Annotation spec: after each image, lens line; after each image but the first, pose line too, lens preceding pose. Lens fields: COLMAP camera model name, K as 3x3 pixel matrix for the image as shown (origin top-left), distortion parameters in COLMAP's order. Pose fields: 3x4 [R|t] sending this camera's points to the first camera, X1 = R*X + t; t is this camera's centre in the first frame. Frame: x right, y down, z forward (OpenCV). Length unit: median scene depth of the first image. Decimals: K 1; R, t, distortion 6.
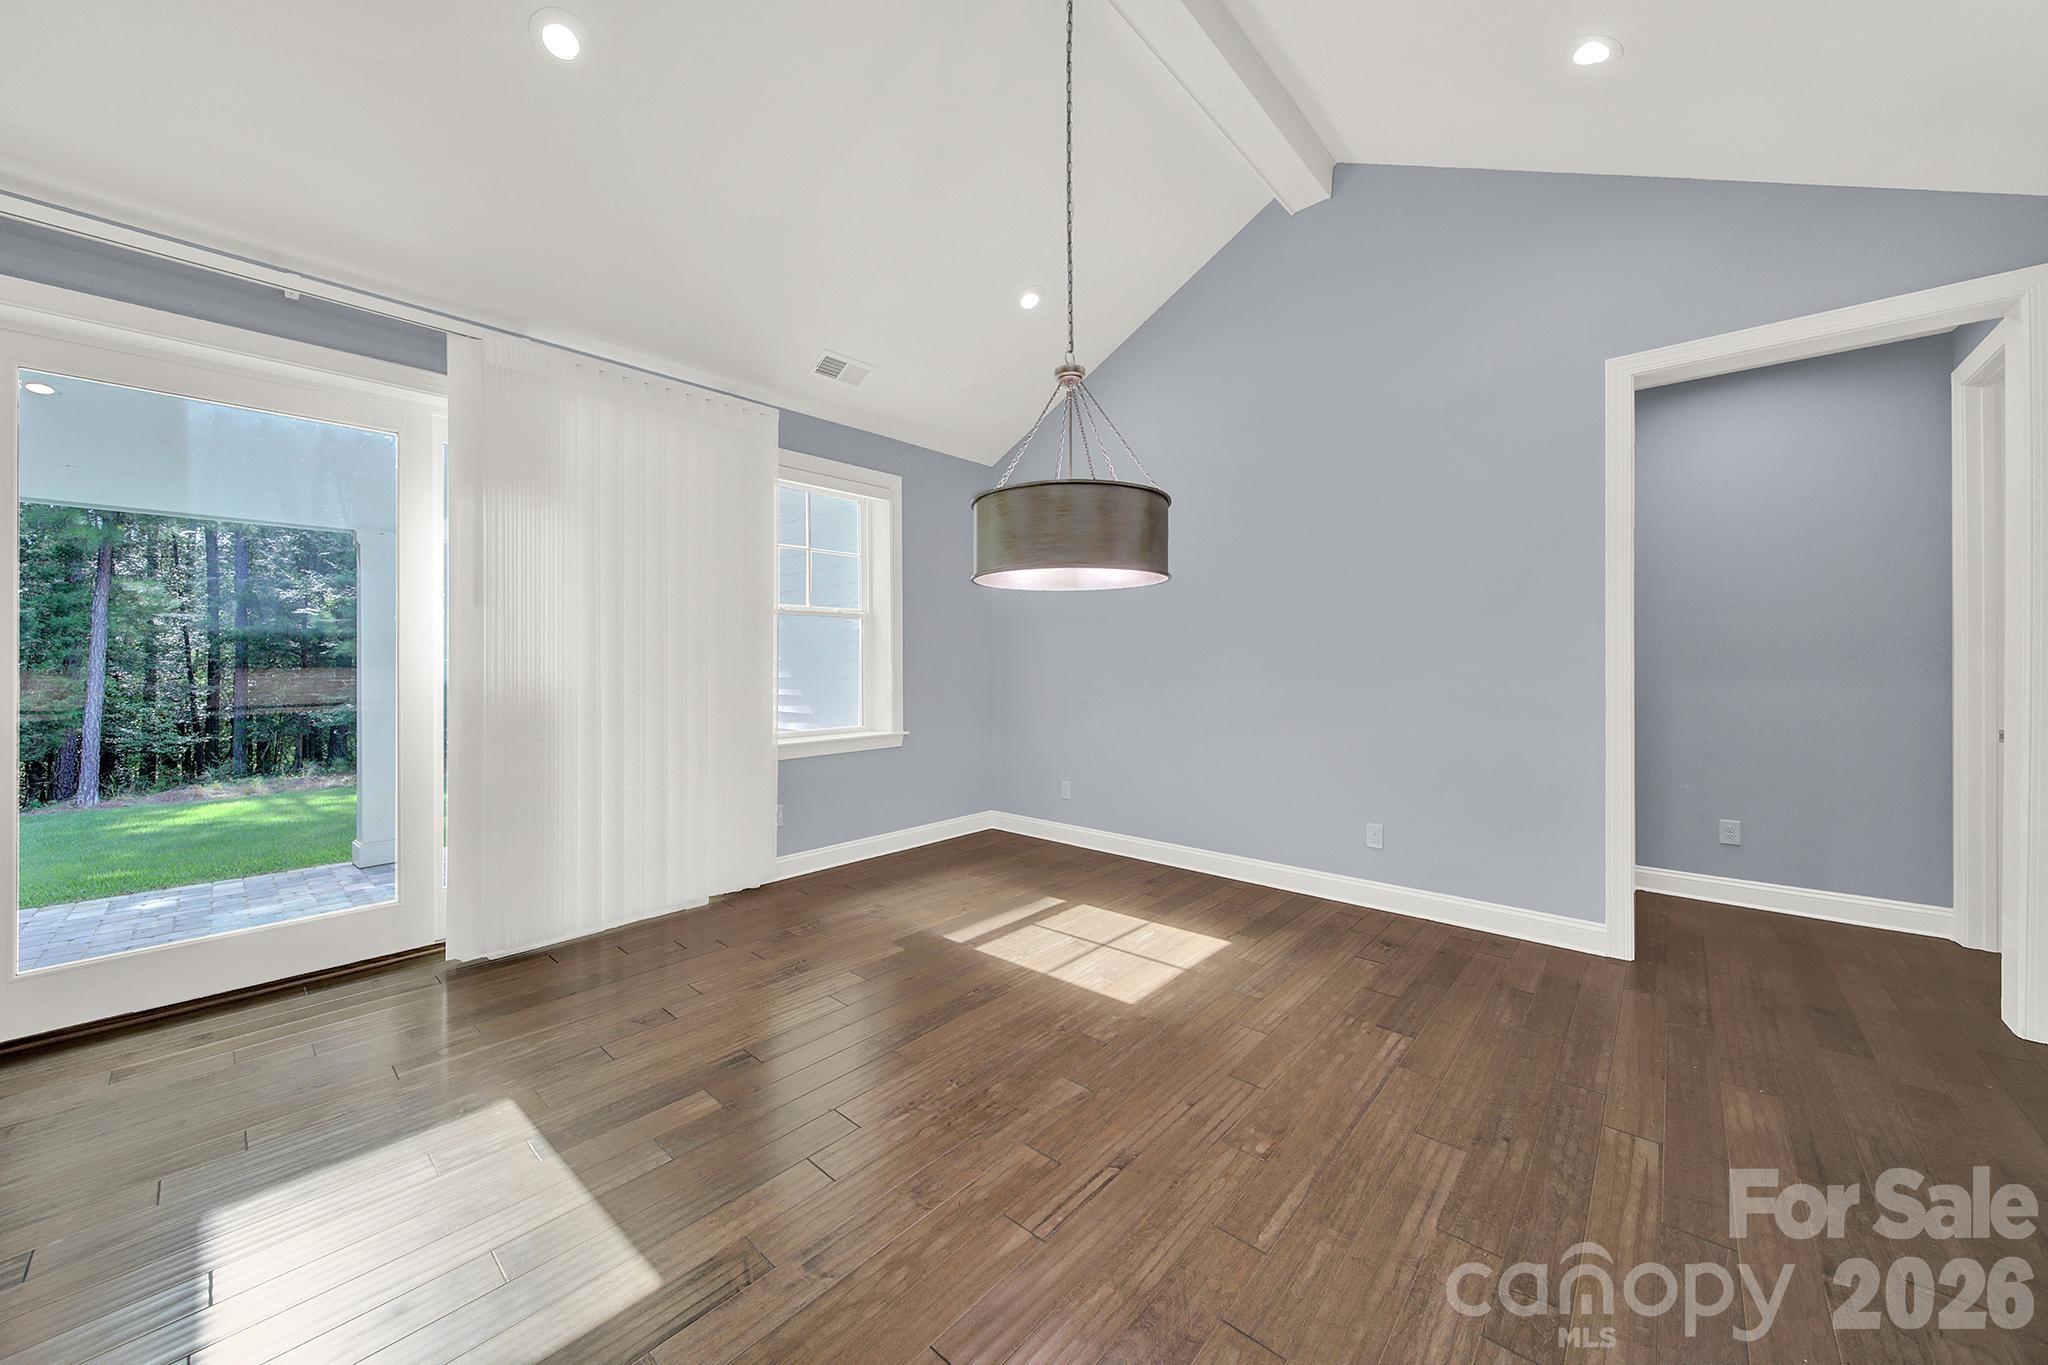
lens RADIAL K [[736.4, 0, 1028.6], [0, 736.4, 665.5], [0, 0, 1]] dist [0.000344, -0.000006]
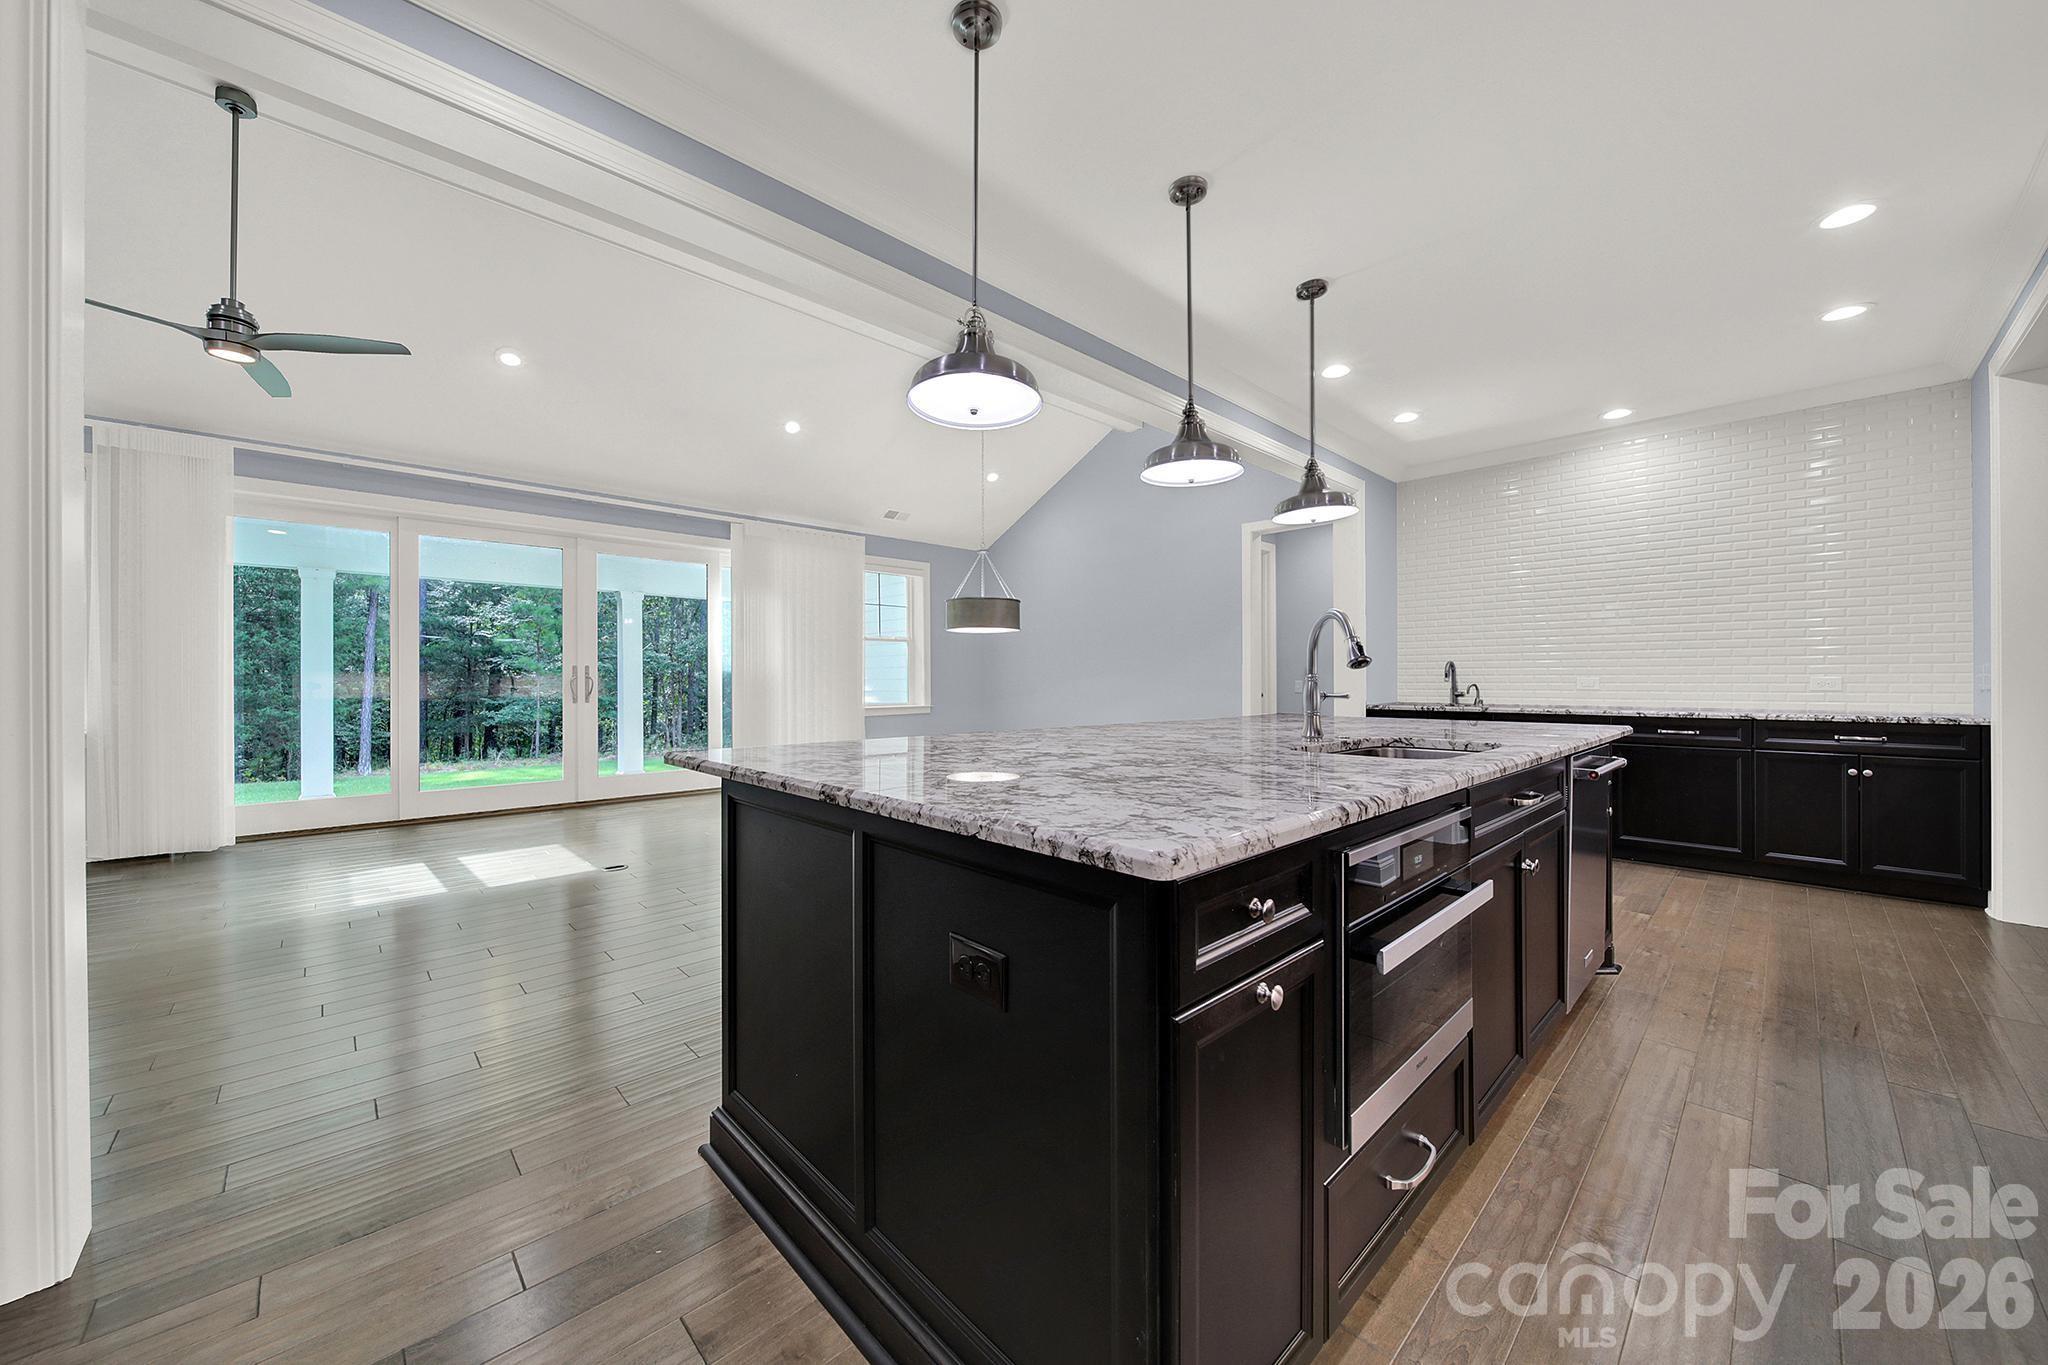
lens RADIAL K [[740.7, 0, 1019.8], [0, 740.7, 680.7], [0, 0, 1]] dist [0.000459, 0.000025]
pose [[0.997488, 0.002780, -0.070785, 0.059806], [-0.002891, 0.999995, -0.001473, 0.010291], [0.070780, 0.001674, 0.997491, -0.264397]]
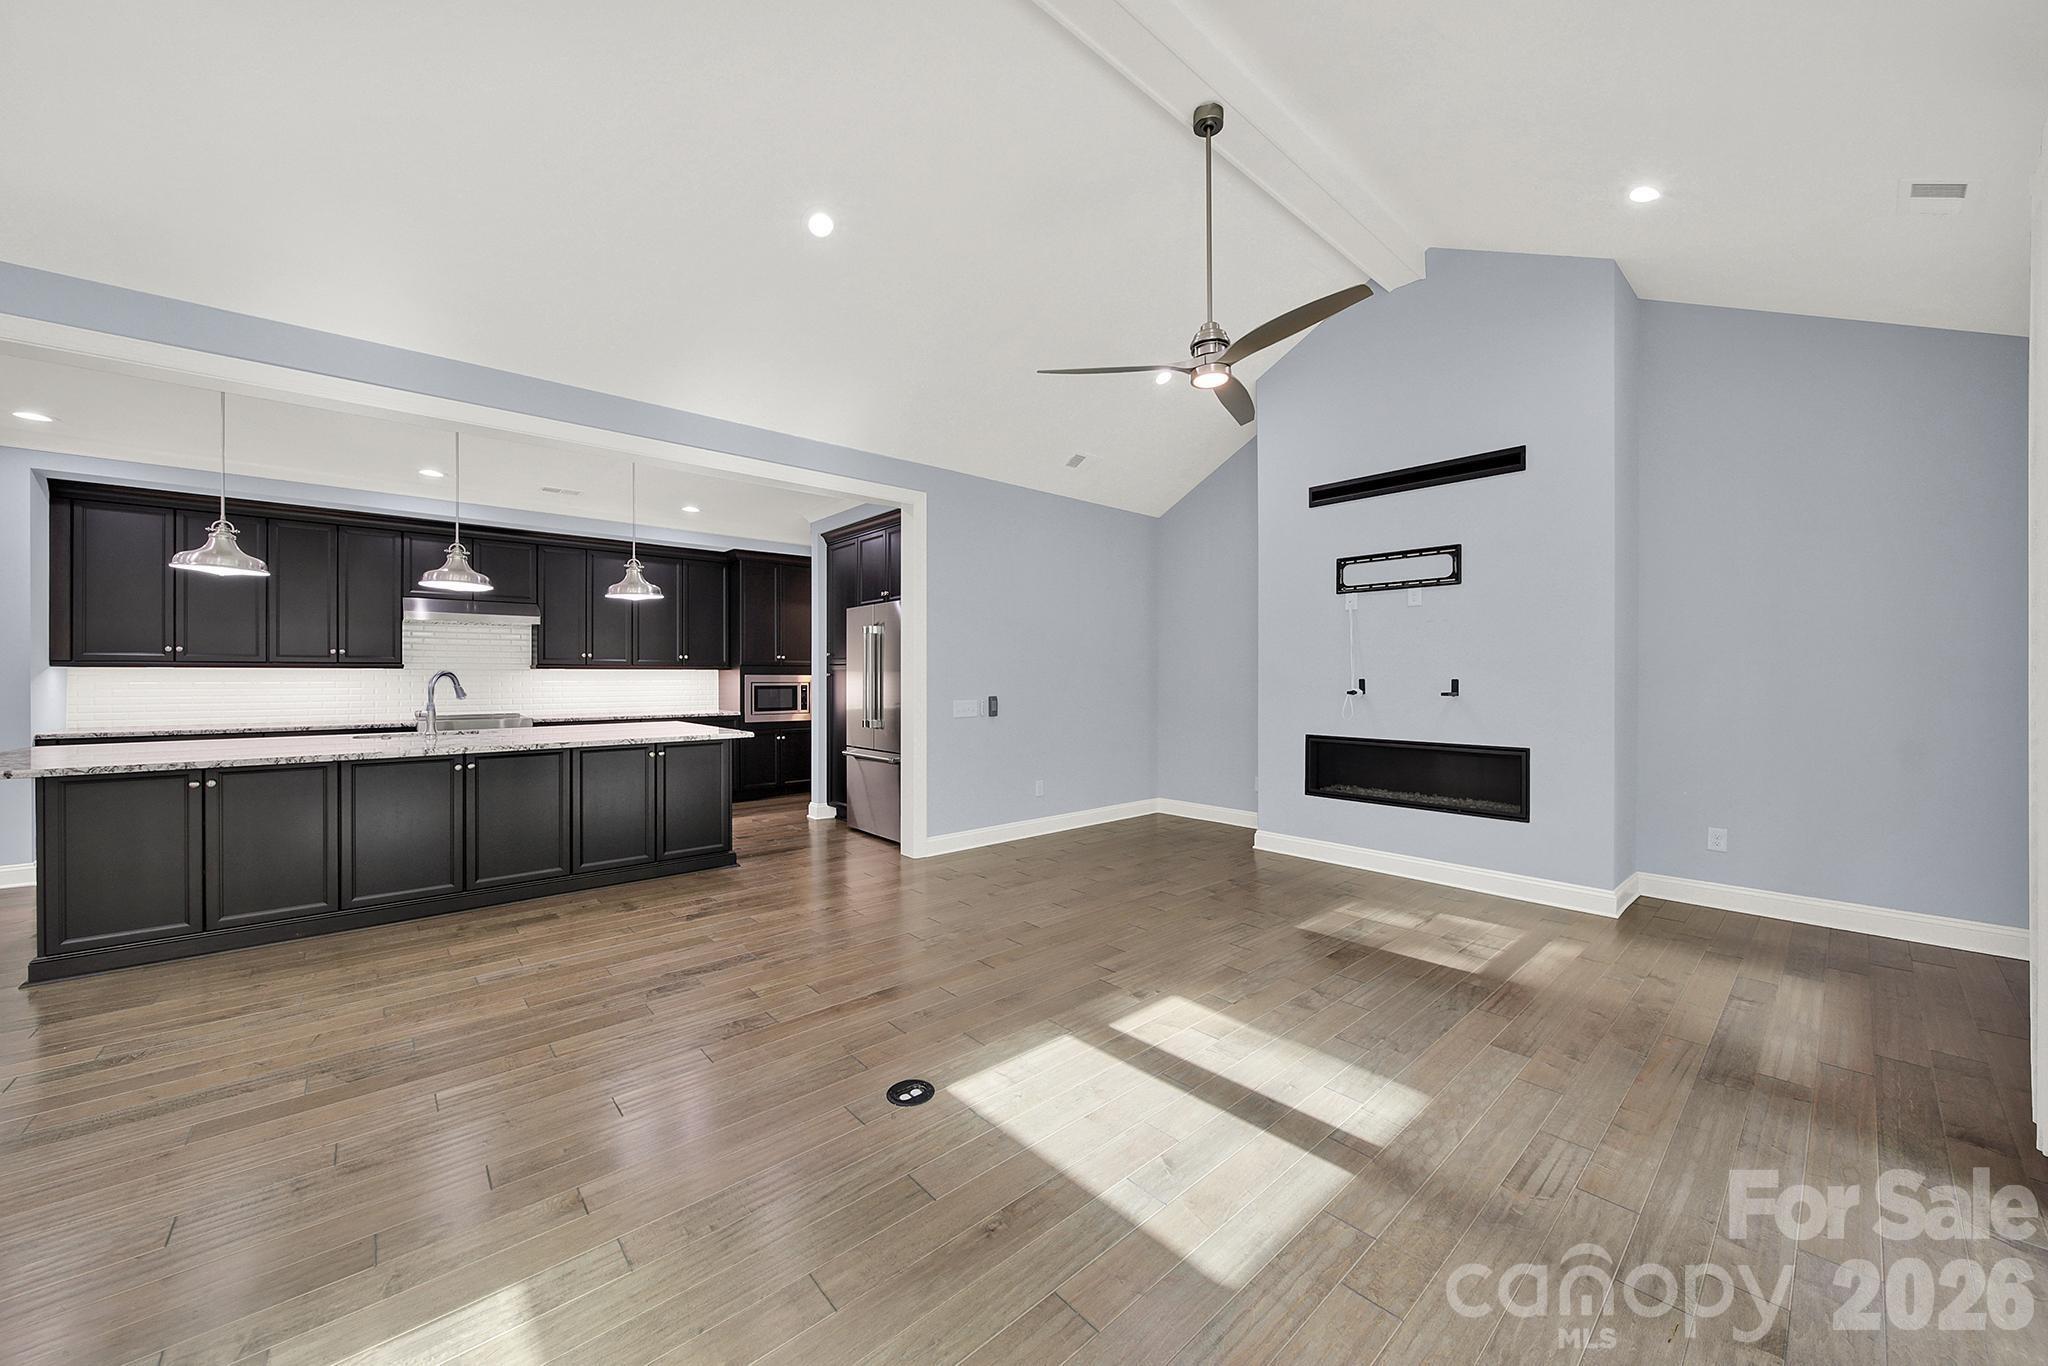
lens RADIAL K [[736.9, 0, 1023.6], [0, 736.9, 679.6], [0, 0, 1]] dist [-0.009903, -0.000001]
pose [[-0.993534, 0.006189, 0.113367, -0.159727], [0.007074, 0.999948, 0.007407, -0.000161], [-0.113315, 0.008161, -0.993526, 0.165402]]
